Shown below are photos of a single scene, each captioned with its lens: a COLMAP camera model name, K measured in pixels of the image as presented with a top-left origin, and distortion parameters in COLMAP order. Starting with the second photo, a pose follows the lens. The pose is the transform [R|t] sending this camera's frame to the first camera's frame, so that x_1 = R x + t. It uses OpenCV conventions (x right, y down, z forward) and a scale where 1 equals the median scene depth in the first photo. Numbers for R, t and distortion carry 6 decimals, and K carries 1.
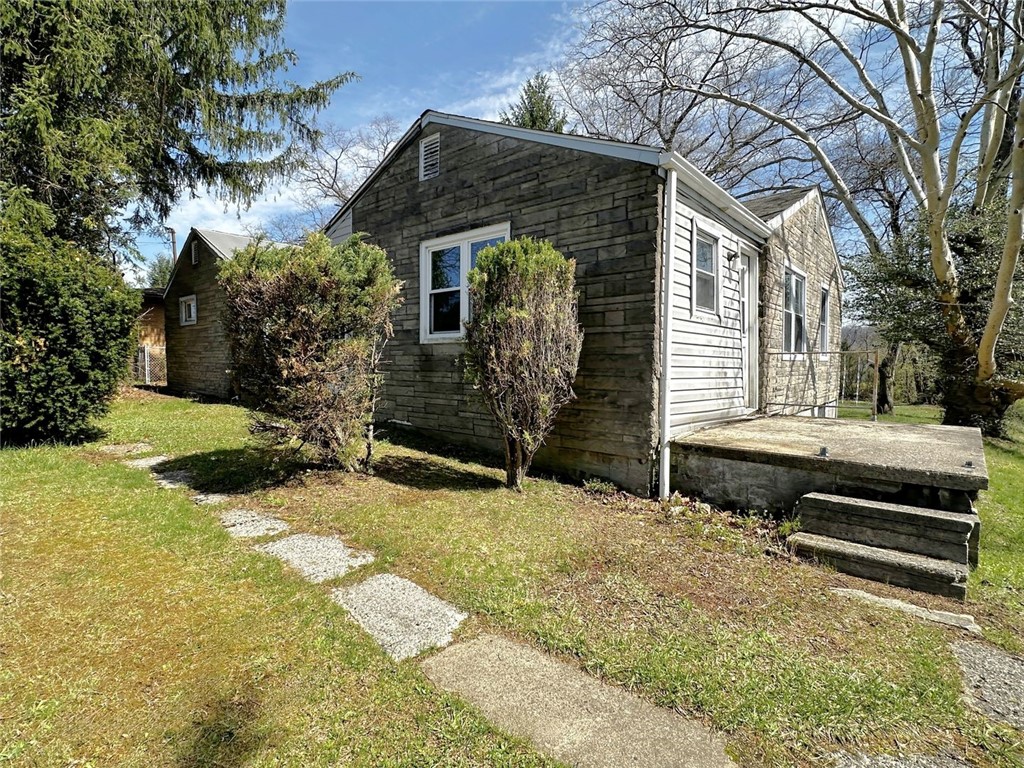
lens RADIAL K [[501.8, 0, 511.5], [0, 501.8, 386.3], [0, 0, 1]] dist [-0.020957, -0.000154]
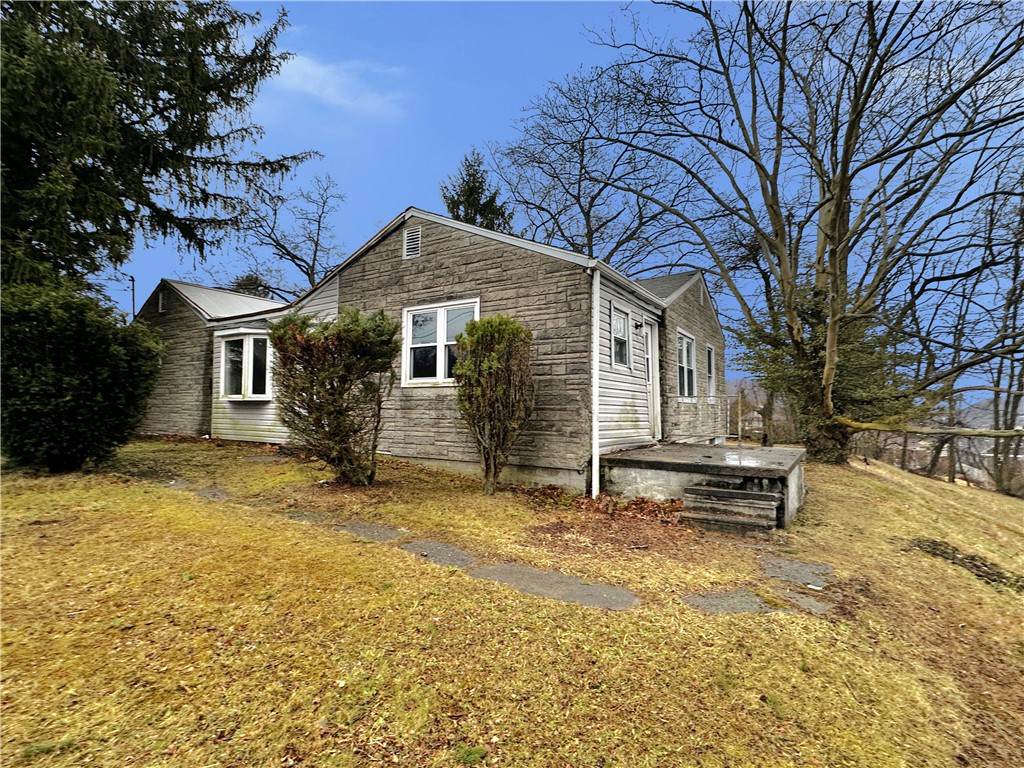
lens RADIAL K [[508.4, 0, 512.0], [0, 508.4, 384.0], [0, 0, 1]] dist [-0.061501, -0.000146]
pose [[0.988449, 0.009556, 0.151254, -0.104406], [0.005446, 0.995126, -0.098464, 0.032866], [-0.151458, 0.098150, 0.983579, -0.281829]]
